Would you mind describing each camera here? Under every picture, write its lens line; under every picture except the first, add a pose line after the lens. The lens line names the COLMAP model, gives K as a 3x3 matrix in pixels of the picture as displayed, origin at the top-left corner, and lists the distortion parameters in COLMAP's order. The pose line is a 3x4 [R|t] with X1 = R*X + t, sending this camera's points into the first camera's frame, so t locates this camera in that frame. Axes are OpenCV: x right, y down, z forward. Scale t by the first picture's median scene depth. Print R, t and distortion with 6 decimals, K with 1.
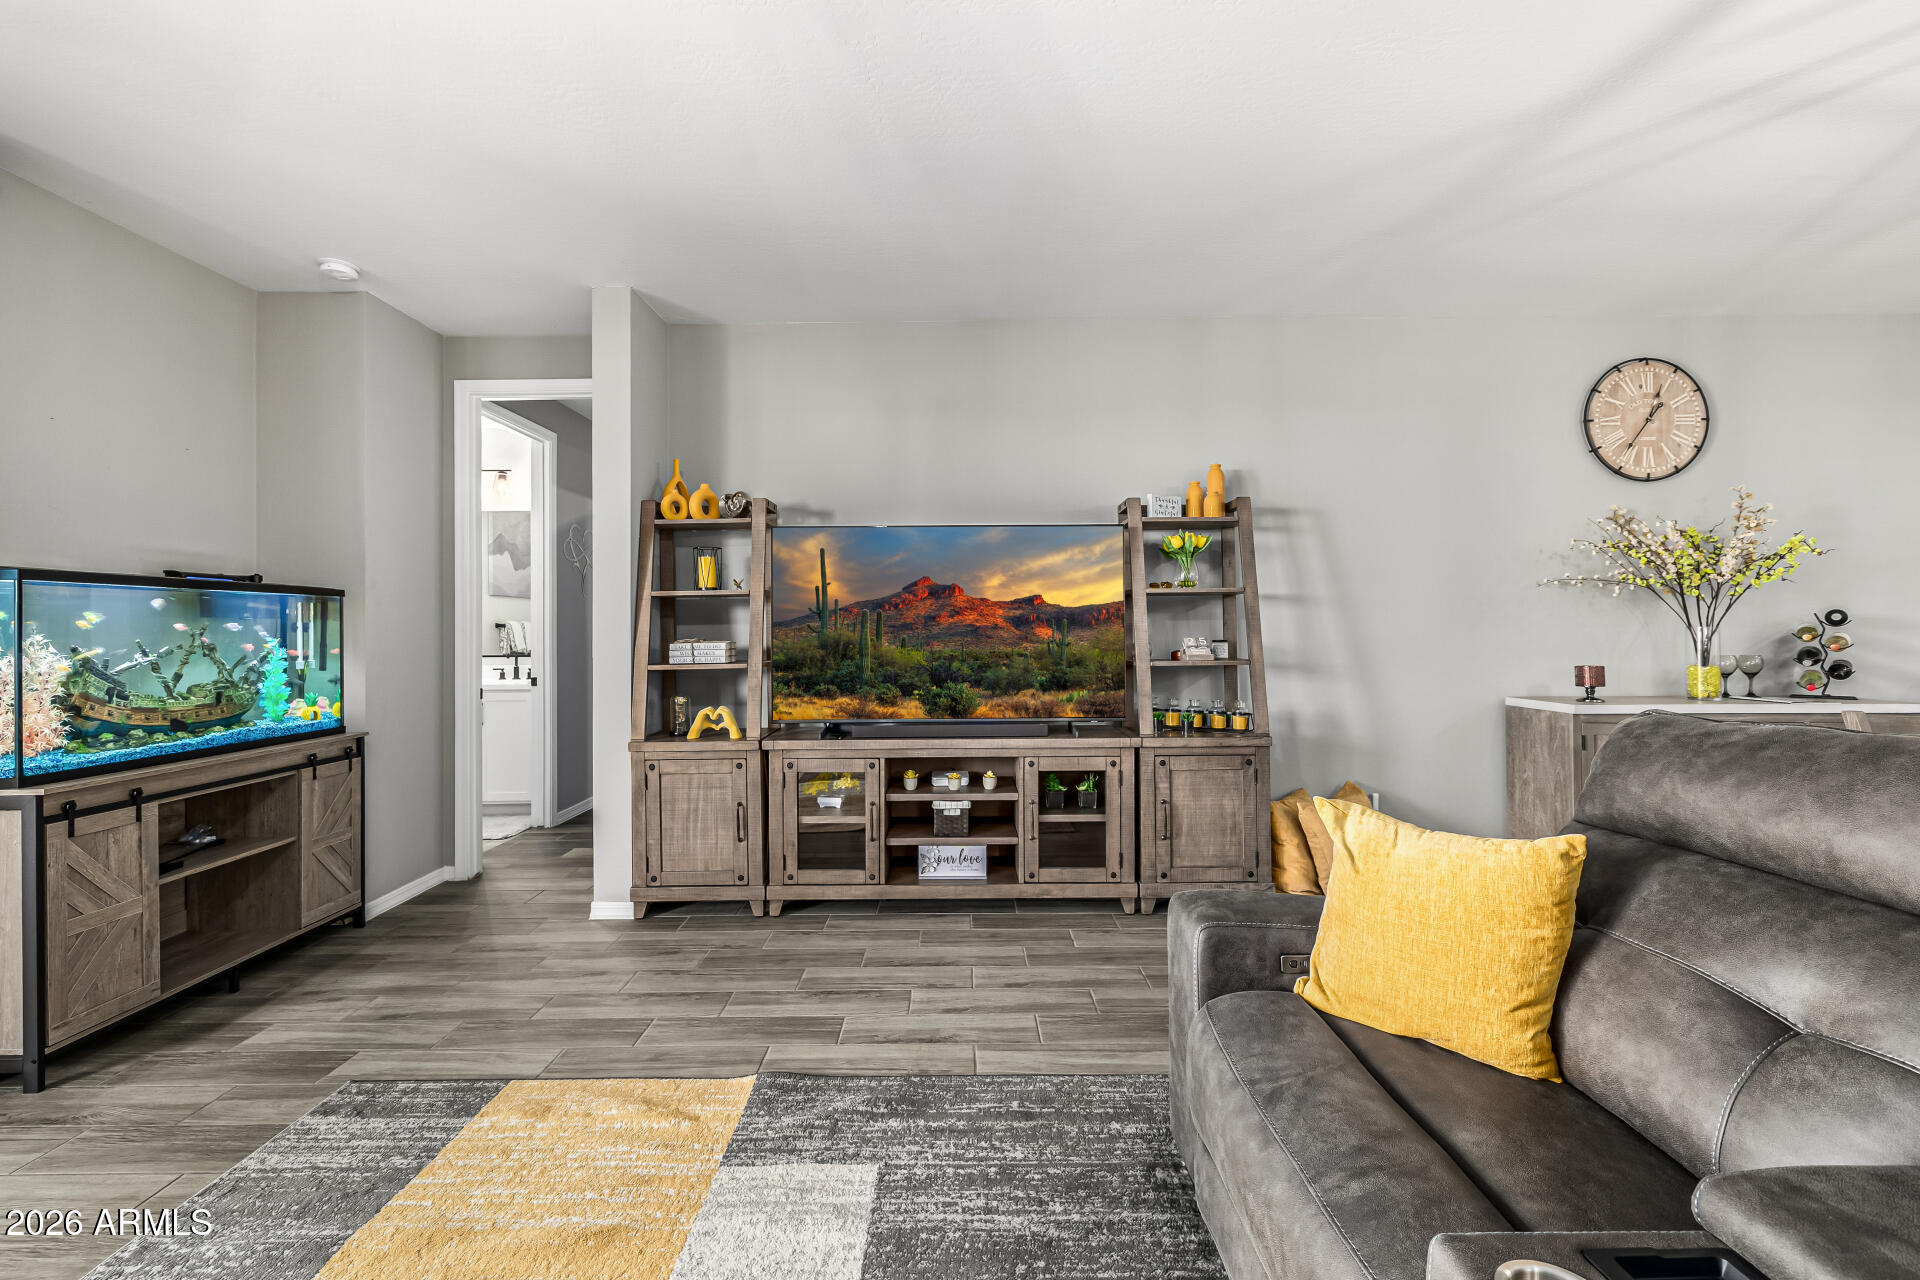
lens RADIAL K [[813.9, 0, 957.2], [0, 813.9, 620.5], [0, 0, 1]] dist [0.000526, -0.000175]
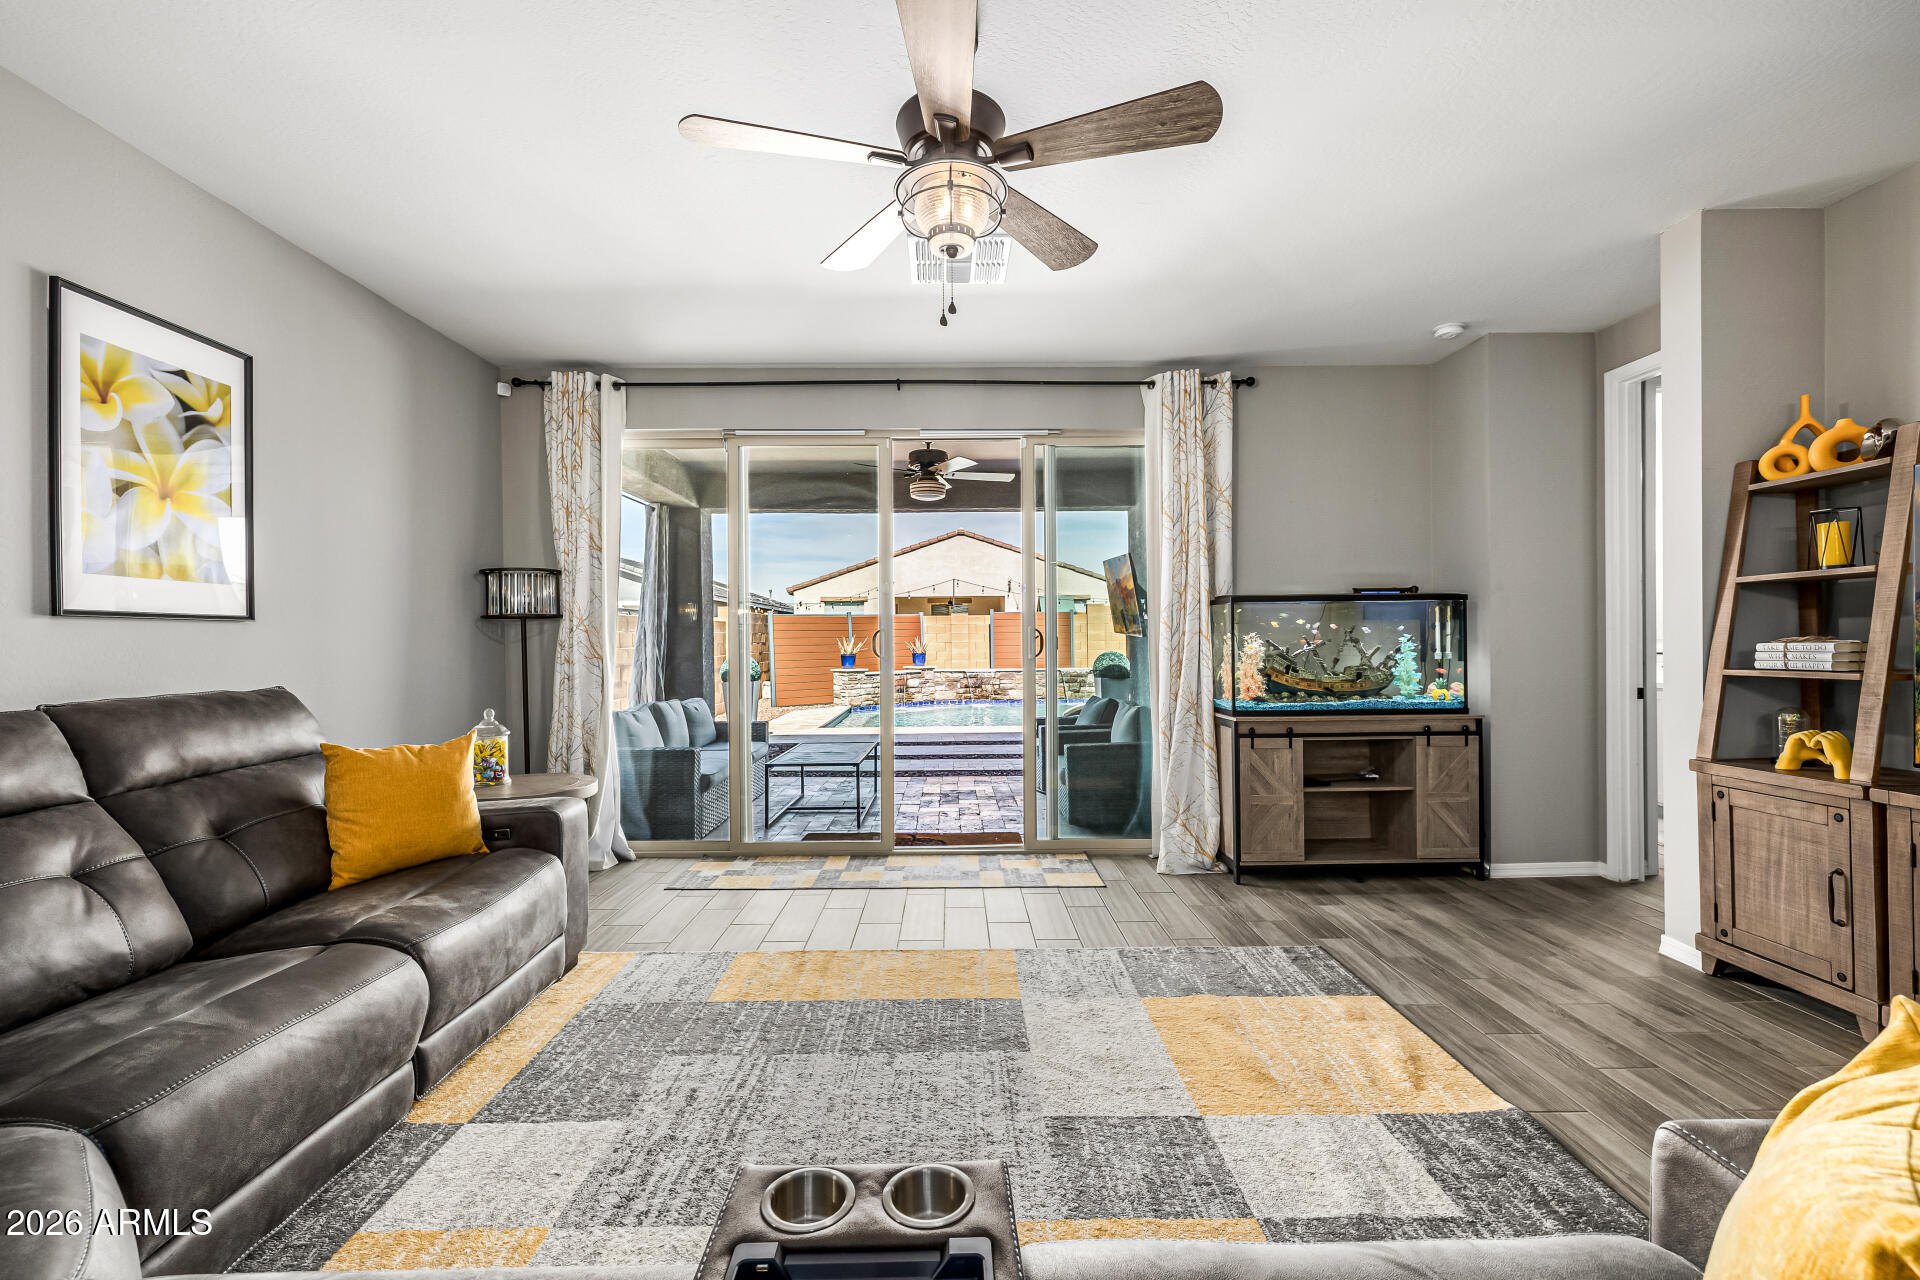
lens RADIAL K [[828.5, 0, 960.0], [0, 828.5, 640.0], [0, 0, 1]] dist [0.000845, 0.000161]
pose [[0.002839, 0.008861, -0.999957, 0.497784], [0.020085, 0.999759, 0.008916, 0.003840], [0.999794, -0.020110, 0.002661, 0.270567]]
